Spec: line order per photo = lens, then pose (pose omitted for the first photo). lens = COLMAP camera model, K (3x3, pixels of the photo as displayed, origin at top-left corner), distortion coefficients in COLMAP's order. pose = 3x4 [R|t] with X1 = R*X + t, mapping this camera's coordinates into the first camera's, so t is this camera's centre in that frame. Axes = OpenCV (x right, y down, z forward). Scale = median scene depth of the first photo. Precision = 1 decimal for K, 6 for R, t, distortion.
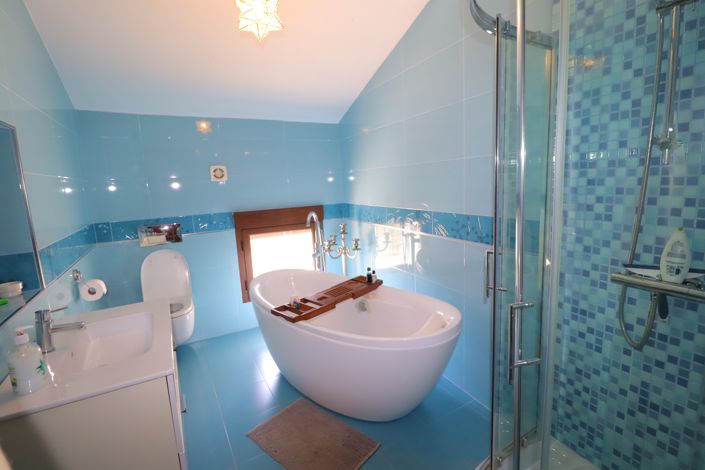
lens RADIAL K [[328.2, 0, 353.3], [0, 328.2, 231.9], [0, 0, 1]] dist [-0.001269, -0.000465]
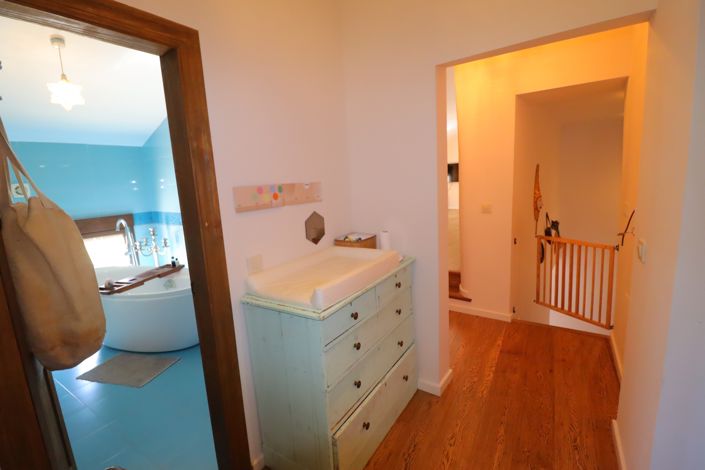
lens RADIAL K [[328.2, 0, 353.3], [0, 328.2, 231.9], [0, 0, 1]] dist [-0.001269, -0.000465]
pose [[0.888176, -0.071237, 0.453948, 0.084573], [0.075122, 0.997129, 0.009495, 0.039267], [-0.453321, 0.025668, 0.890978, -0.482877]]
